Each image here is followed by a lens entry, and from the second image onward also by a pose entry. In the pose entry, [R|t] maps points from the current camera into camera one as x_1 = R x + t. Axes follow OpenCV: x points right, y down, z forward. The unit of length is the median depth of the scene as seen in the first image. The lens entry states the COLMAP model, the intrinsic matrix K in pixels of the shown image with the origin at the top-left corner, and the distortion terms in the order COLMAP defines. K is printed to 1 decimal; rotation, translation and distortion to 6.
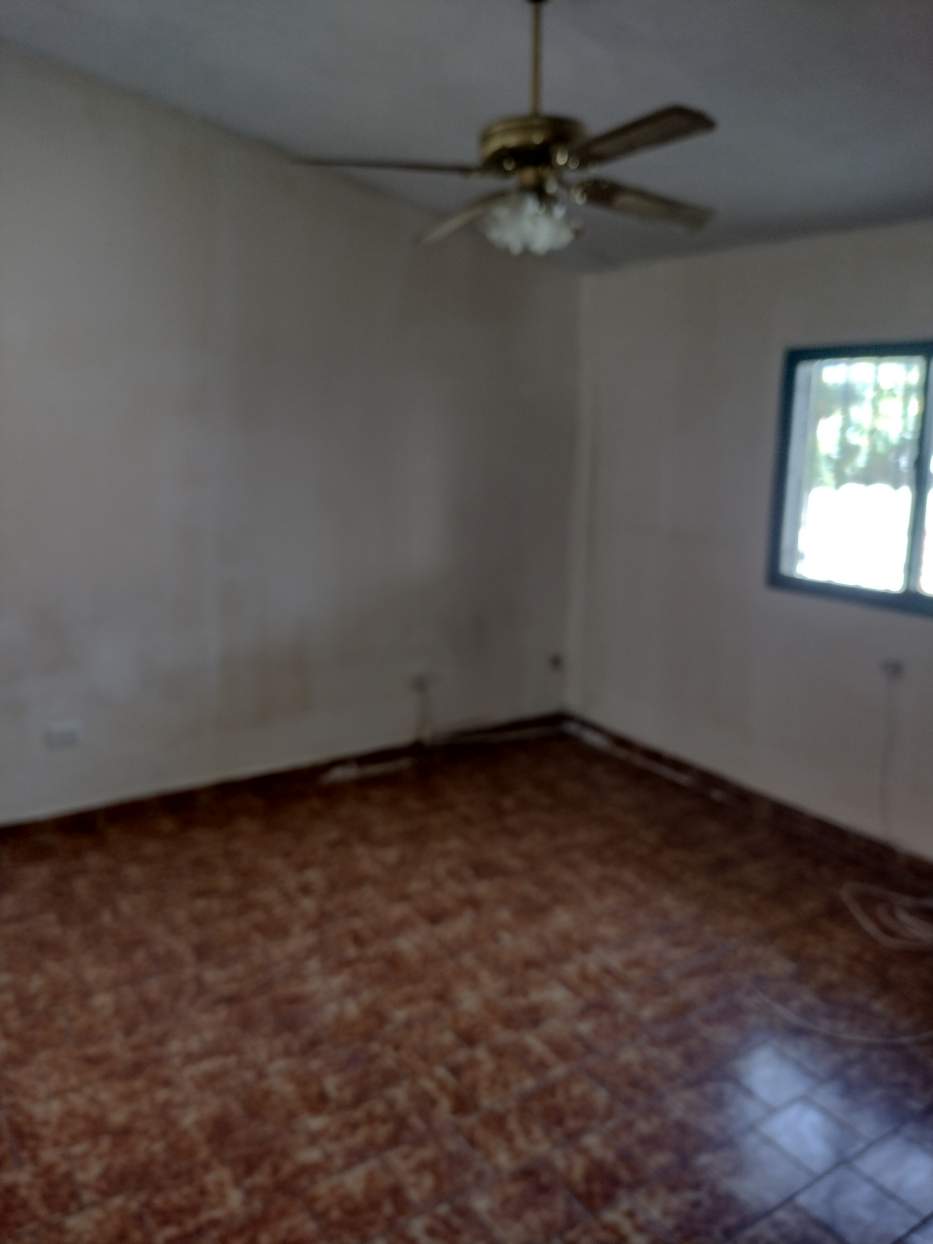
lens RADIAL K [[934.6, 0, 470.8], [0, 934.6, 620.2], [0, 0, 1]] dist [0.100215, -0.180329]
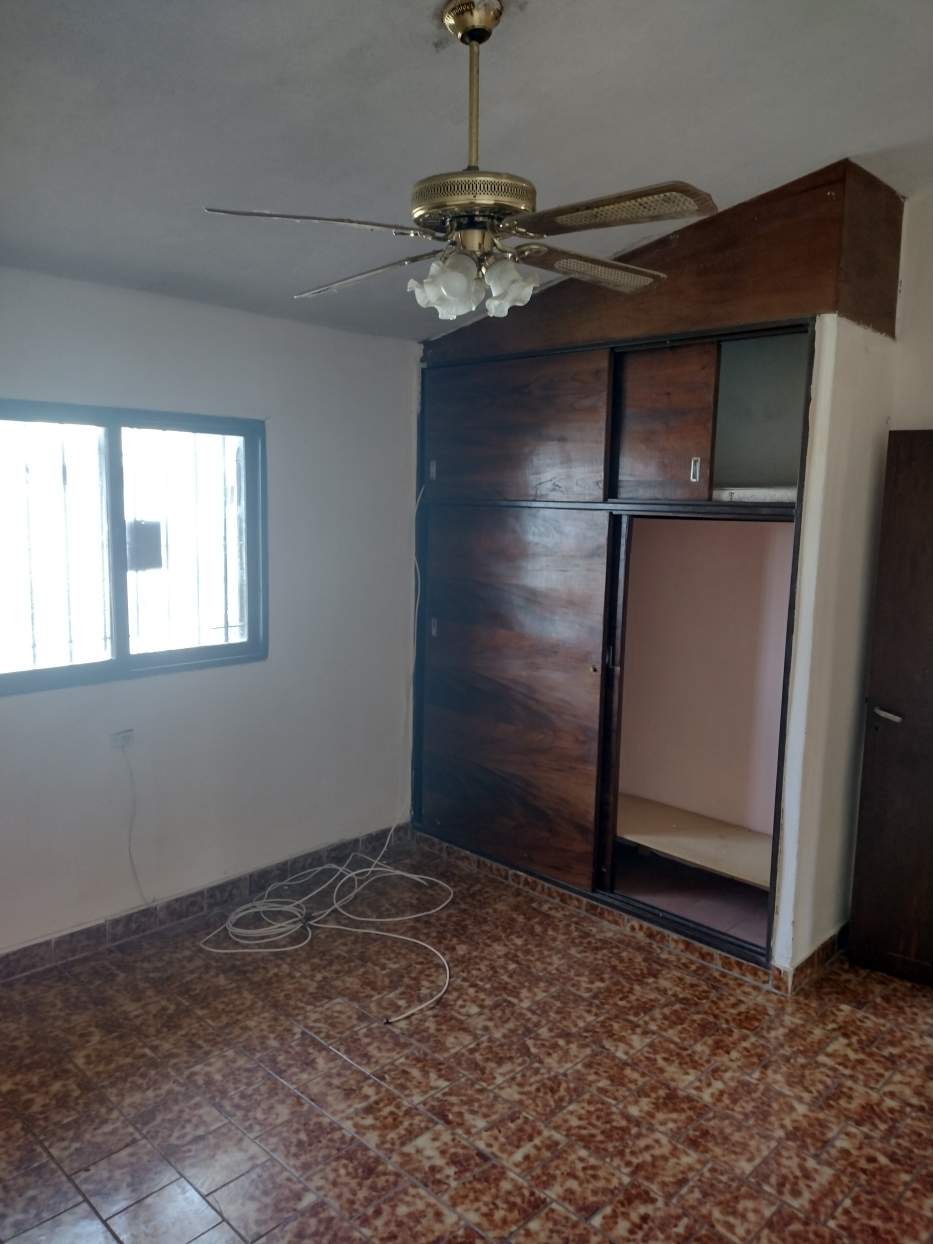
lens RADIAL K [[974.0, 0, 466.5], [0, 974.0, 622.0], [0, 0, 1]] dist [-0.010850, 0.074738]
pose [[-0.208238, -0.160261, 0.964859, -0.720986], [0.169193, 0.965711, 0.196918, -0.251002], [-0.963333, 0.204254, -0.173983, 1.023221]]
